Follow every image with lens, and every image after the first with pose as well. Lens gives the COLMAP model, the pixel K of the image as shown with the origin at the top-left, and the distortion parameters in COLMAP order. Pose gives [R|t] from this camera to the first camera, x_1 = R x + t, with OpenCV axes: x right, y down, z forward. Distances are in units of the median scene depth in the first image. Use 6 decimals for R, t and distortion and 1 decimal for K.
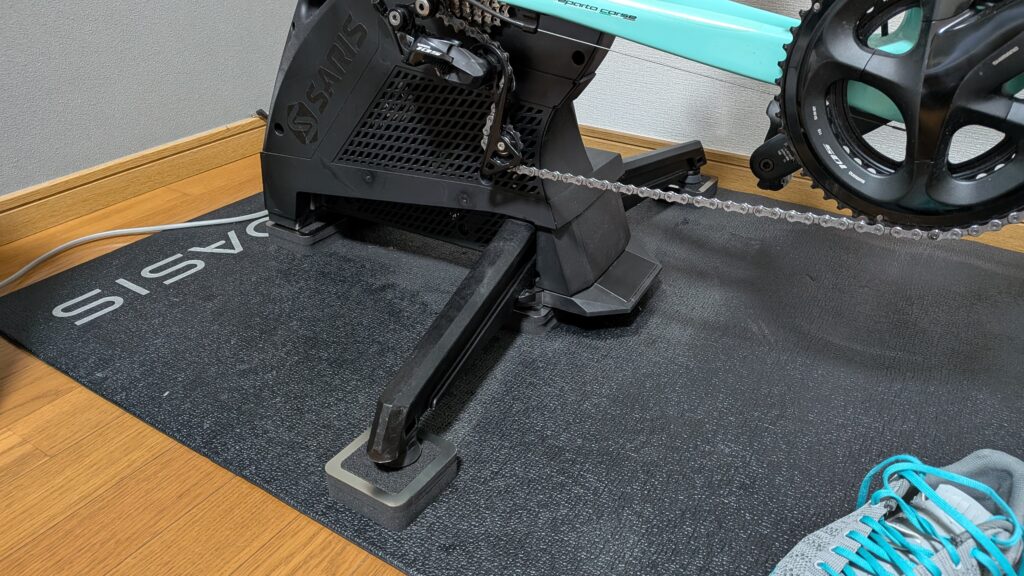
lens RADIAL K [[745.4, 0, 522.4], [0, 745.4, 278.3], [0, 0, 1]] dist [0.051194, -0.084523]
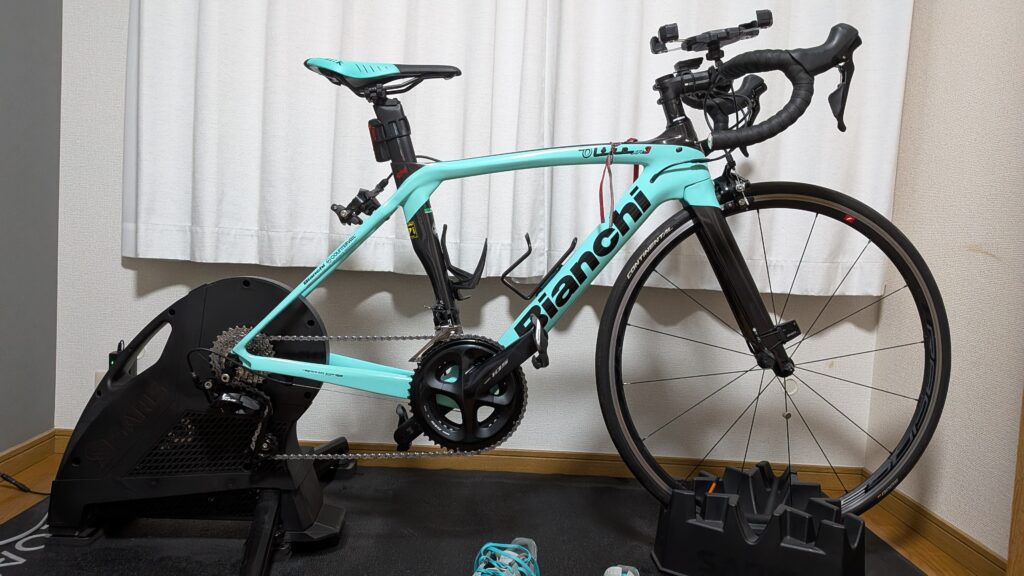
lens RADIAL K [[745.4, 0, 522.4], [0, 745.4, 278.3], [0, 0, 1]] dist [0.051194, -0.084523]
pose [[0.840656, -0.012287, 0.541430, -0.514930], [0.227764, 0.915051, -0.332874, 0.213807], [-0.491346, 0.403151, 0.772042, -0.940193]]
